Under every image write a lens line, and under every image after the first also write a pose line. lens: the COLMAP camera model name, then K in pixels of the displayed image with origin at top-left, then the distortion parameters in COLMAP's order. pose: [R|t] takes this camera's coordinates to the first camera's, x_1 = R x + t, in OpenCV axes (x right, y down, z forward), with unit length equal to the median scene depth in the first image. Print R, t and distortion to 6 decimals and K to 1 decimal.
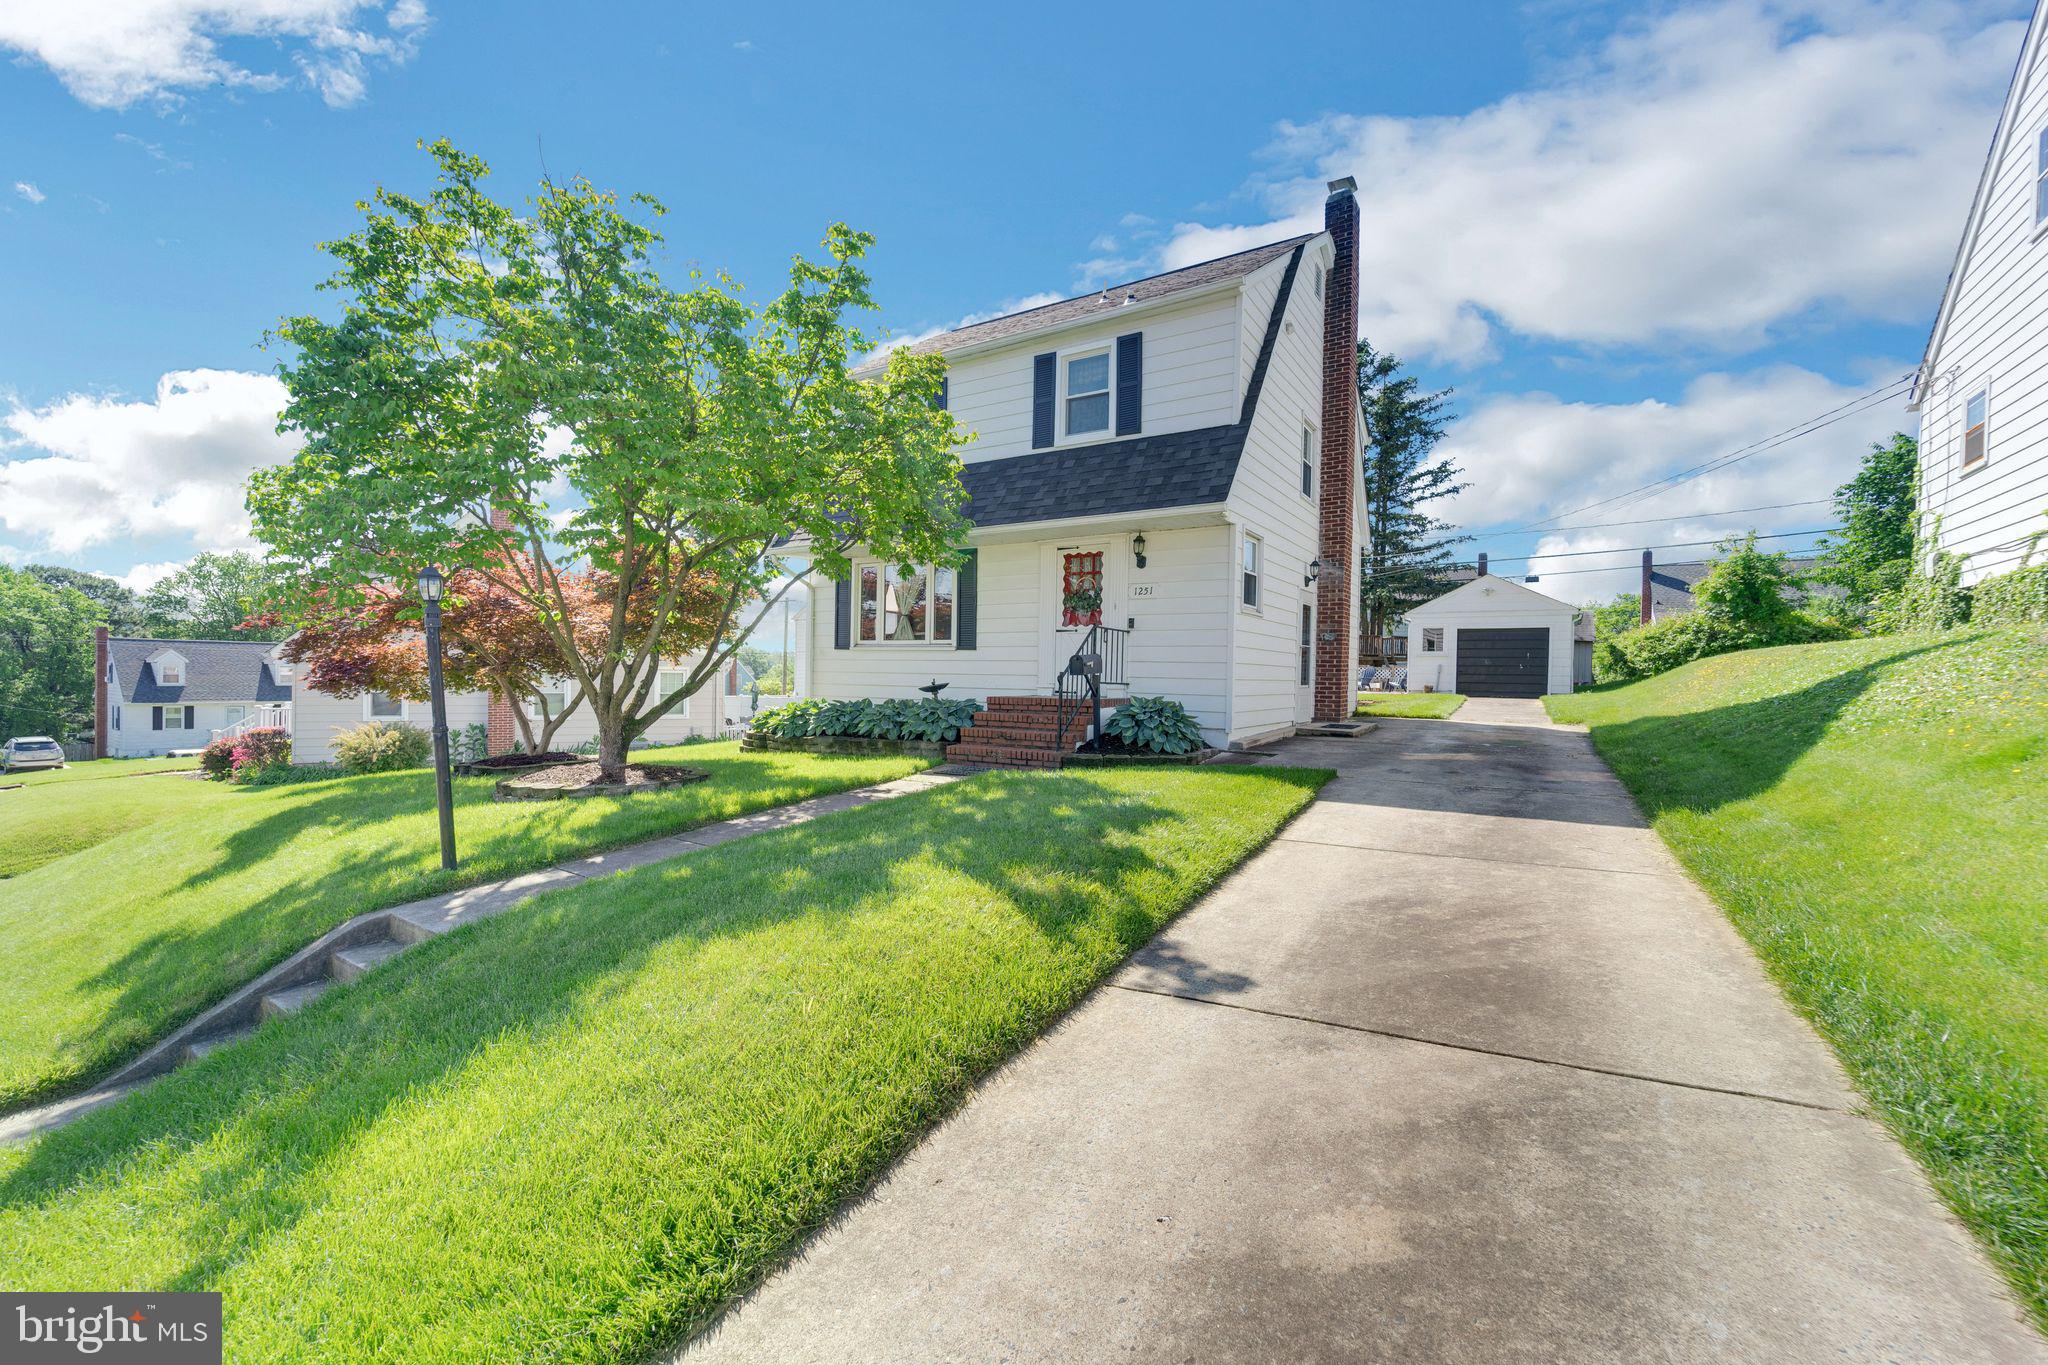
lens RADIAL K [[836.0, 0, 1021.7], [0, 836.0, 686.6], [0, 0, 1]] dist [-0.000995, -0.000001]
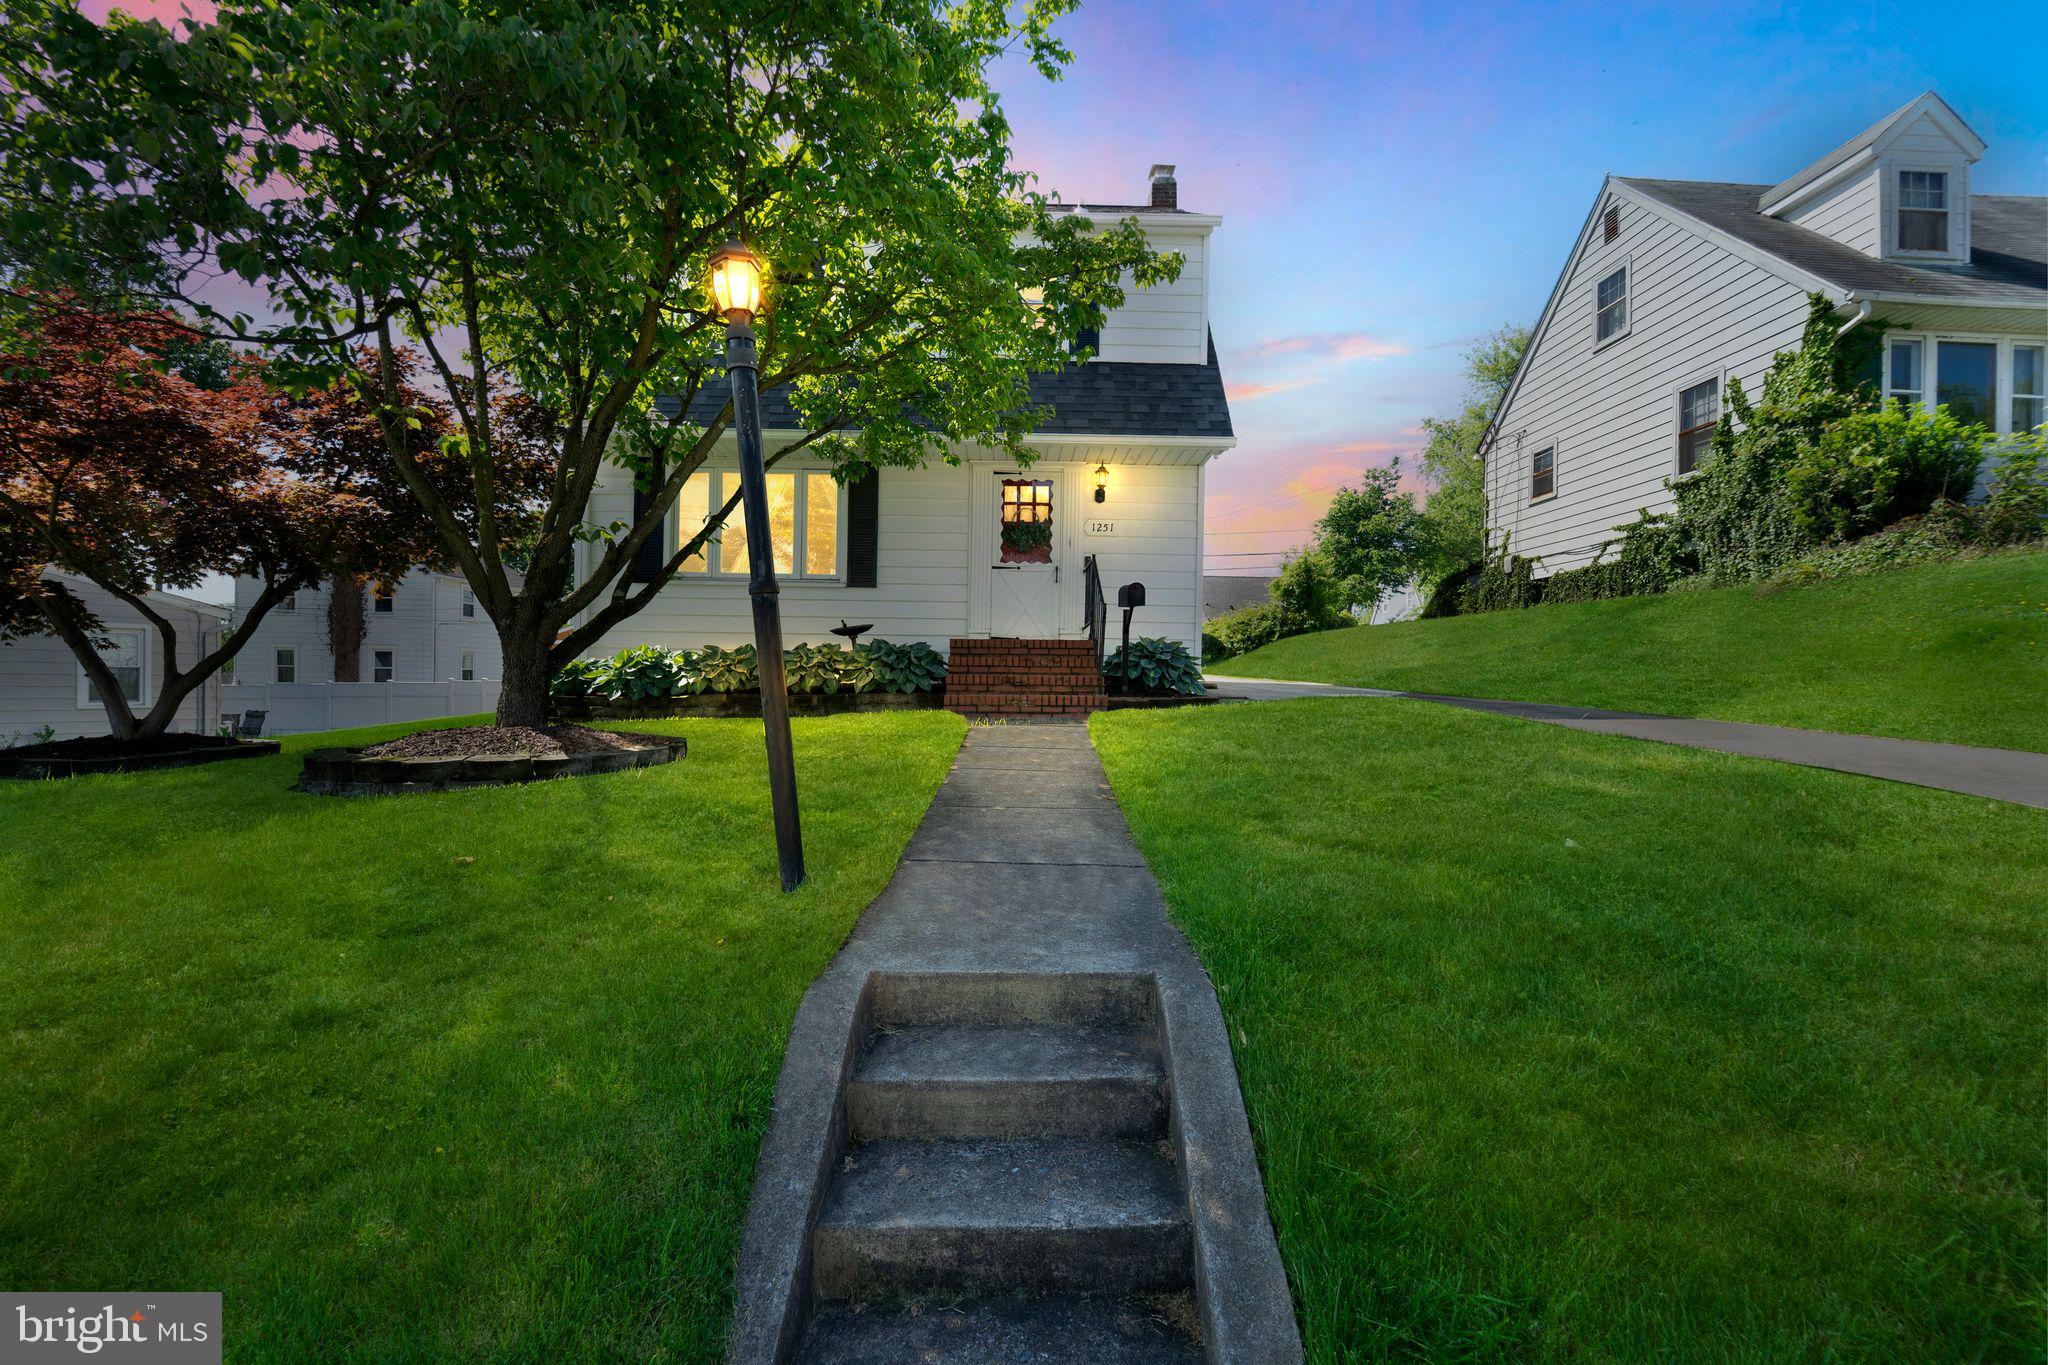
lens RADIAL K [[836.0, 0, 1021.7], [0, 836.0, 686.6], [0, 0, 1]] dist [-0.000995, -0.000001]
pose [[0.825388, -0.009199, 0.564491, -0.446383], [0.008568, 0.999956, 0.003768, 0.056245], [-0.564501, 0.001726, 0.825430, 0.284587]]
